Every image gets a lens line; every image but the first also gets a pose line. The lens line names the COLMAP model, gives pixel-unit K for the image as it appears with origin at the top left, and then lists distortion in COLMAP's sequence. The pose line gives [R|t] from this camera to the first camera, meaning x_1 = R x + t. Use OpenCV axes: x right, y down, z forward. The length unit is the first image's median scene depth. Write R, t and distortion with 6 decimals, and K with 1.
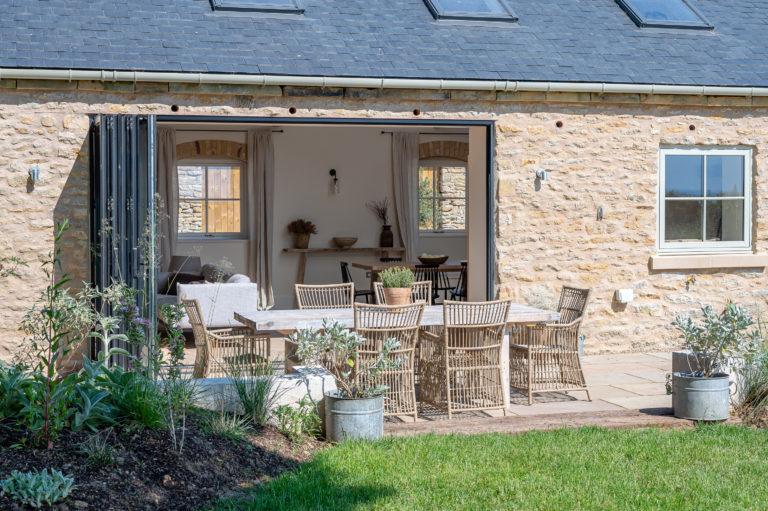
lens RADIAL K [[1257.5, 0, 383.0], [0, 1257.5, 248.1], [0, 0, 1]] dist [0.007124, 0.000000]
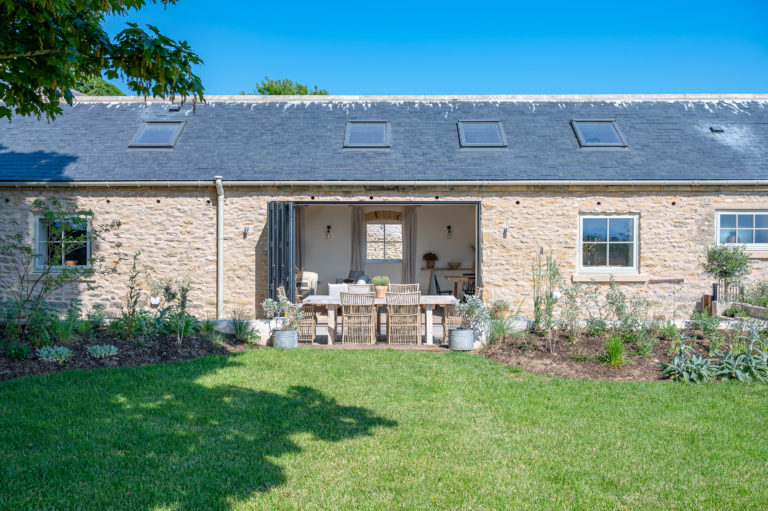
lens RADIAL K [[770.6, 0, 387.5], [0, 770.6, 256.6], [0, 0, 1]] dist [-0.006950, 0.000000]
pose [[0.951258, 0.009764, -0.308241, 0.311233], [-0.015374, 0.999757, -0.015777, 0.002714], [0.308012, 0.019747, 0.951178, -0.146347]]
